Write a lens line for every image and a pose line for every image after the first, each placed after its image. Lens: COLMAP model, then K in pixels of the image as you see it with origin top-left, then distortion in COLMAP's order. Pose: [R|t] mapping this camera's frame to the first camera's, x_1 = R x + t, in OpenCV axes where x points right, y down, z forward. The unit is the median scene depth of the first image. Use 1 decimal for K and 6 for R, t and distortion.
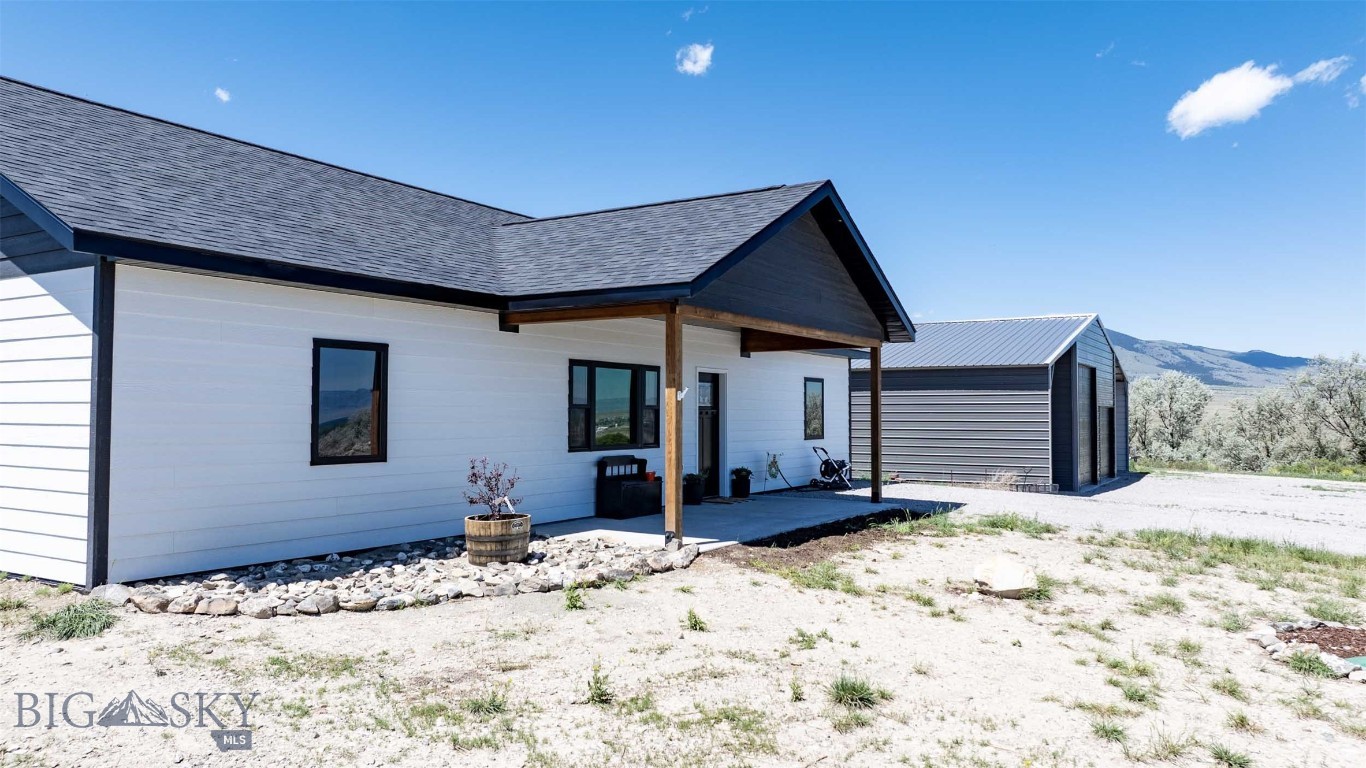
lens RADIAL K [[970.3, 0, 683.0], [0, 970.3, 384.0], [0, 0, 1]] dist [-0.047061, 0.071724]
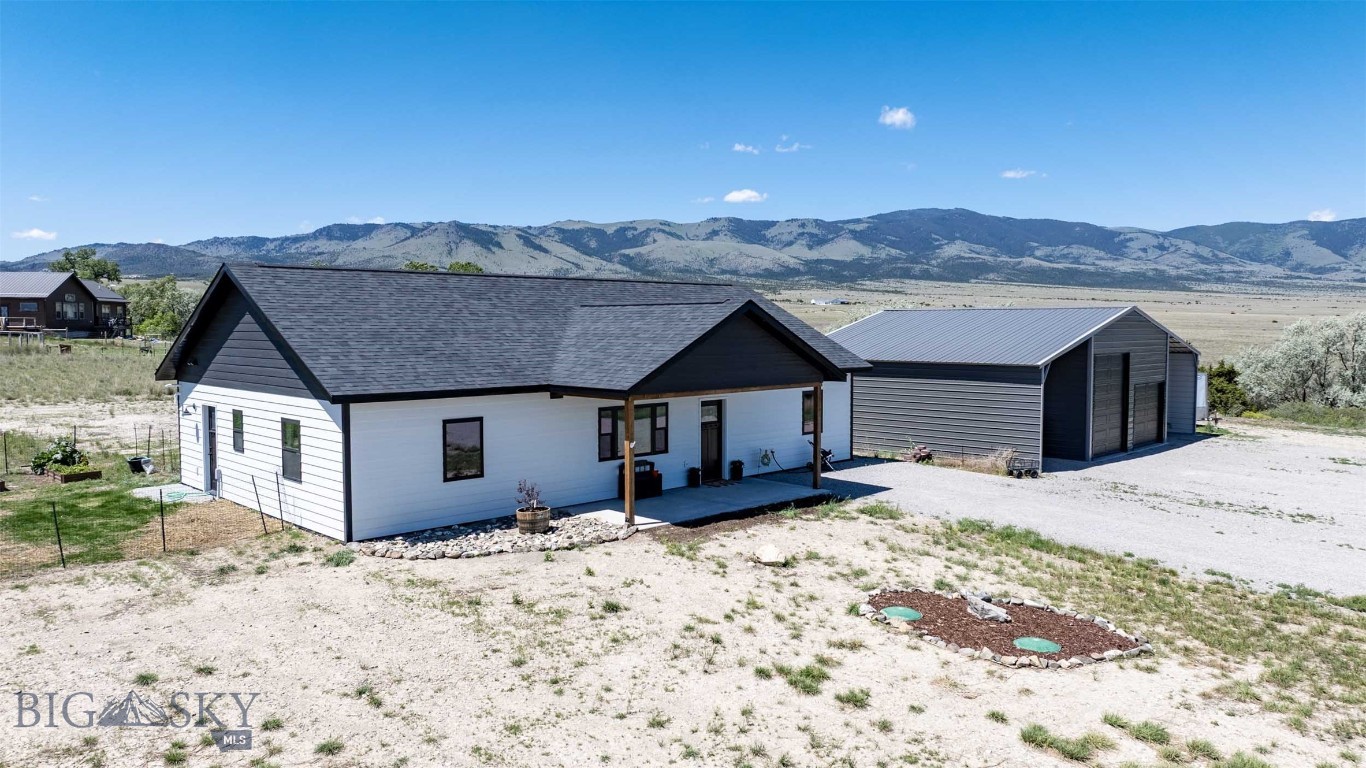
lens RADIAL K [[971.2, 0, 688.5], [0, 971.2, 385.7], [0, 0, 1]] dist [-0.011251, -0.002086]
pose [[0.972769, 0.011015, -0.231516, 0.611068], [0.011303, 0.995427, 0.094852, -0.317957], [0.231502, -0.094886, 0.968196, -0.874268]]
